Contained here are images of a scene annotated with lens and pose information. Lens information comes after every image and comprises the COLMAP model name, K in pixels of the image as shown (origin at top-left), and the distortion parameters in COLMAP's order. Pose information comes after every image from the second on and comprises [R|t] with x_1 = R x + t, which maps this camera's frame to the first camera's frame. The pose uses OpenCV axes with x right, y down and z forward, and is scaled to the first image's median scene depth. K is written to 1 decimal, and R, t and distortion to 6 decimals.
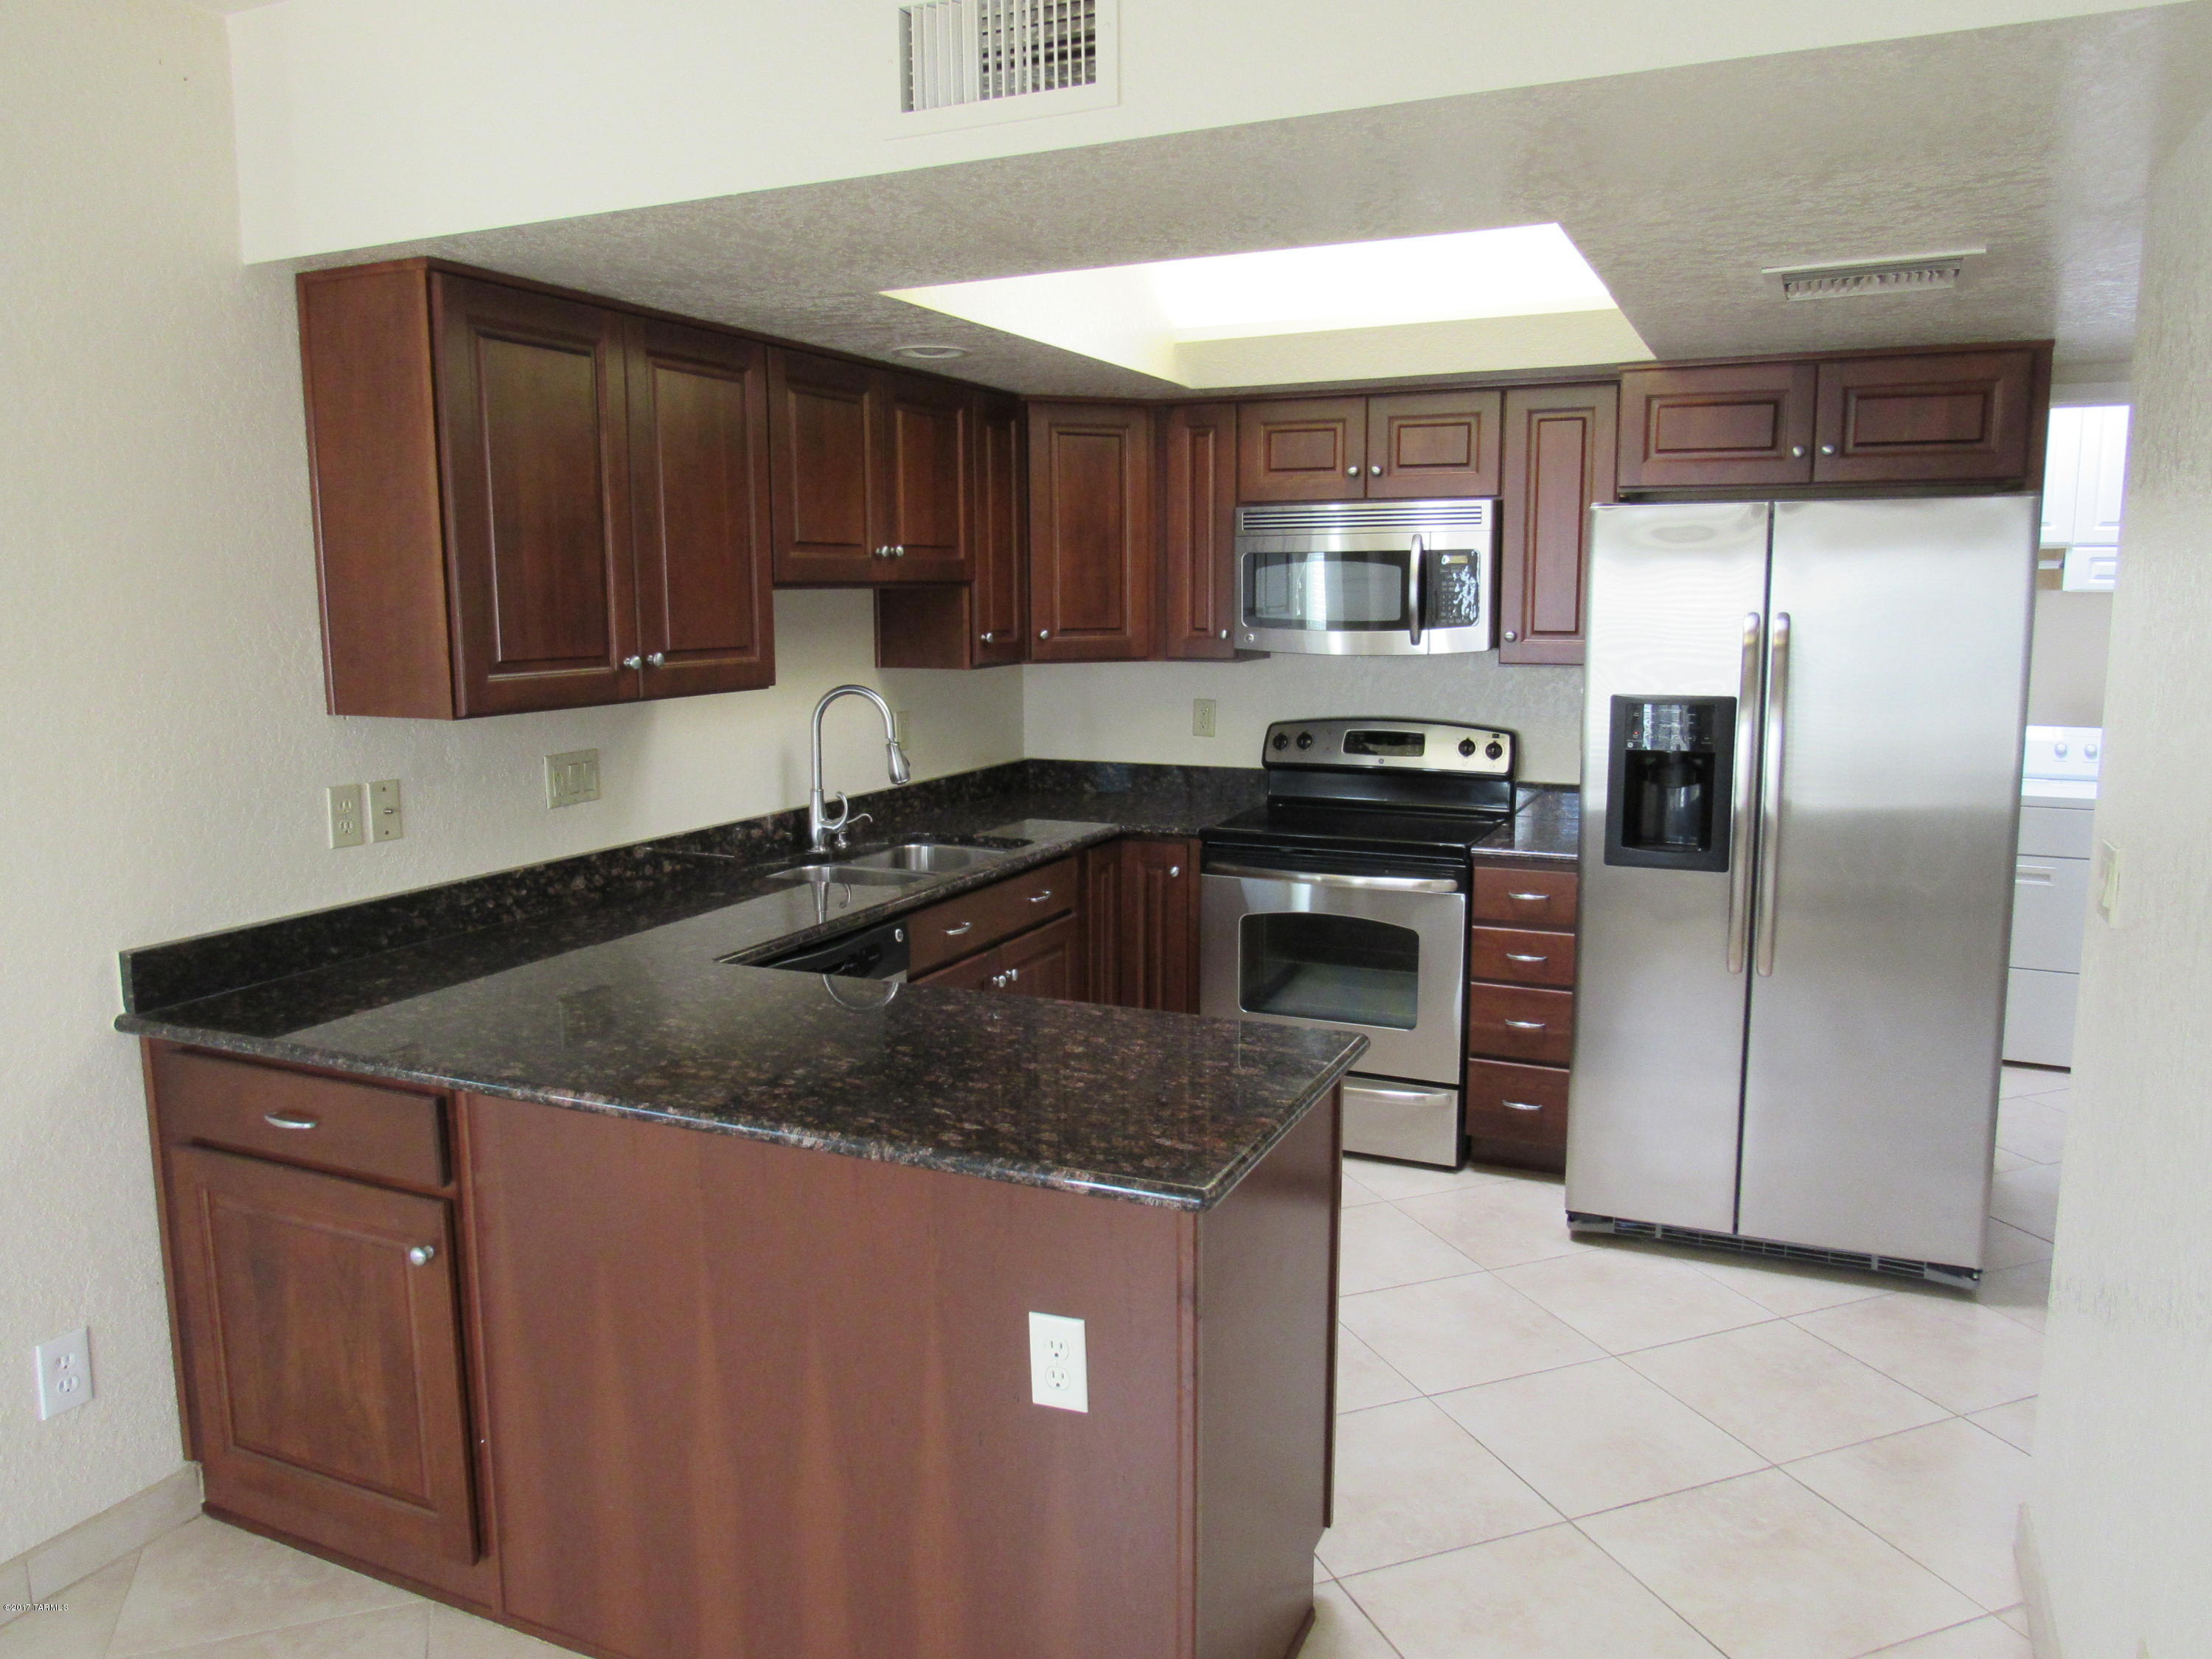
lens RADIAL K [[1570.6, 0, 1106.4], [0, 1570.6, 825.0], [0, 0, 1]] dist [-0.026820, 0.001303]
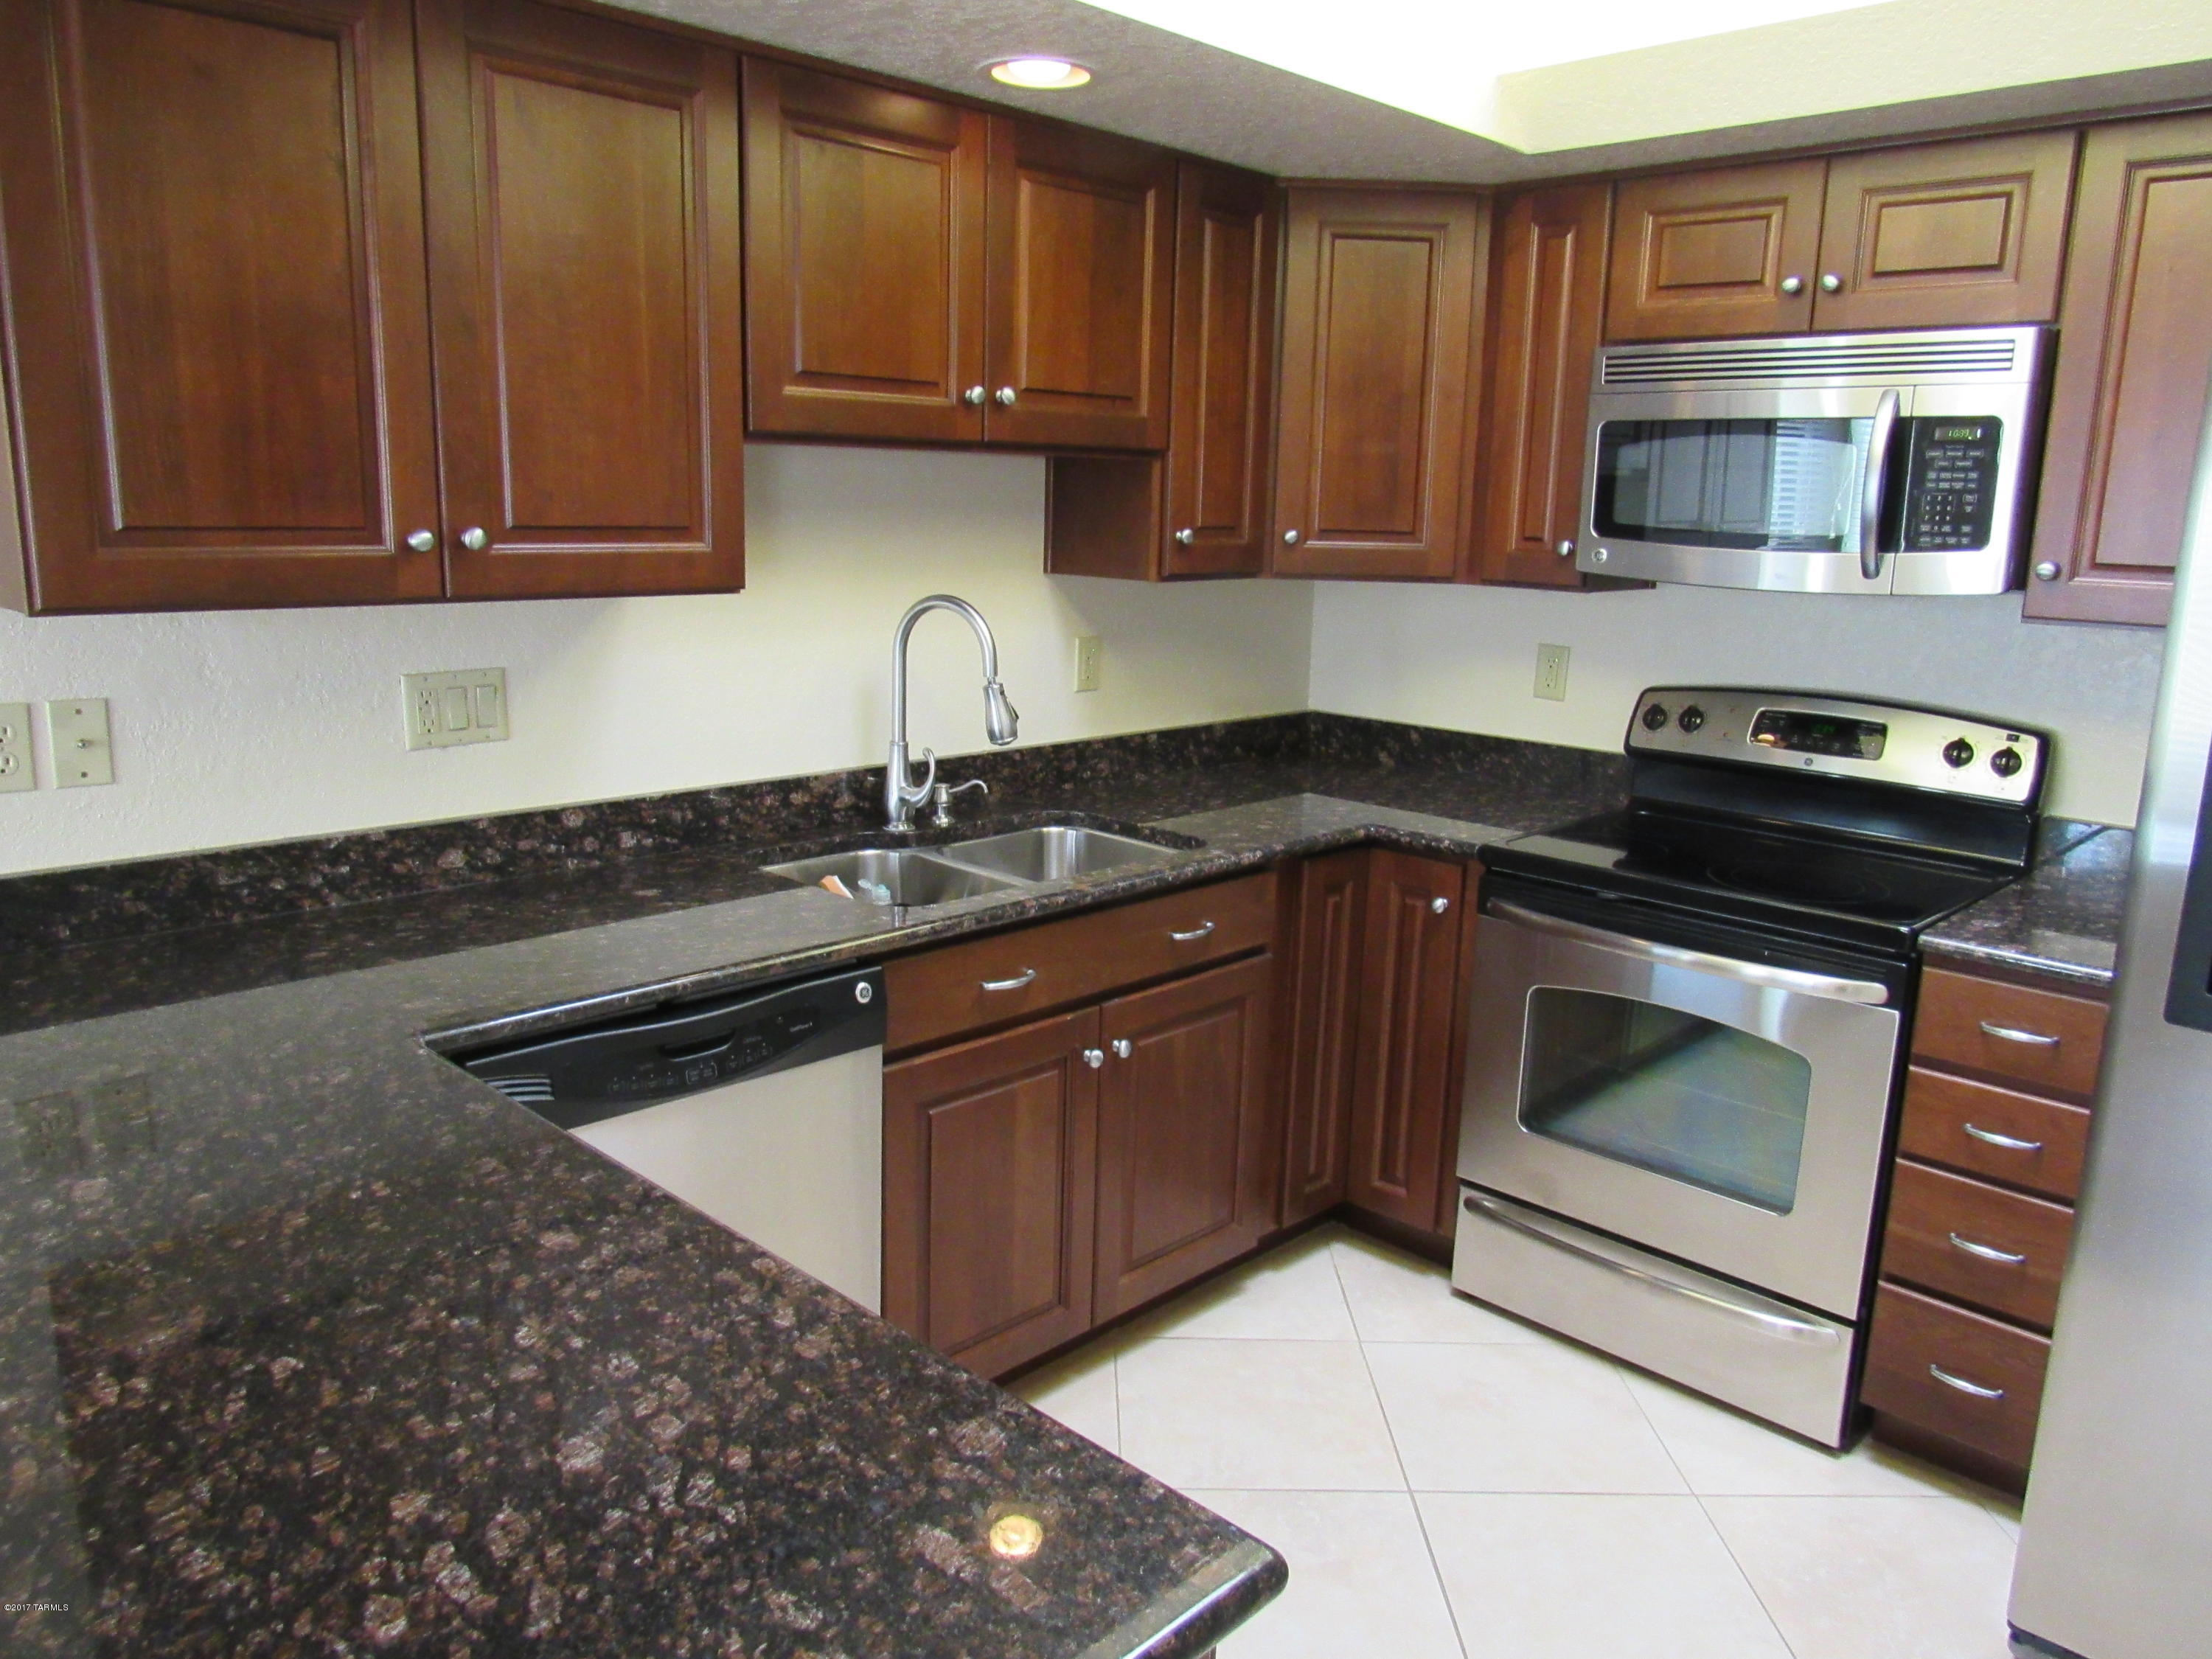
lens RADIAL K [[1570.6, 0, 1106.5], [0, 1570.6, 825.9], [0, 0, 1]] dist [-0.026820, 0.001303]
pose [[0.939856, 0.099063, -0.326892, 0.131792], [-0.081100, 0.994372, 0.068165, -0.039306], [0.331805, -0.037555, 0.942600, 0.353345]]
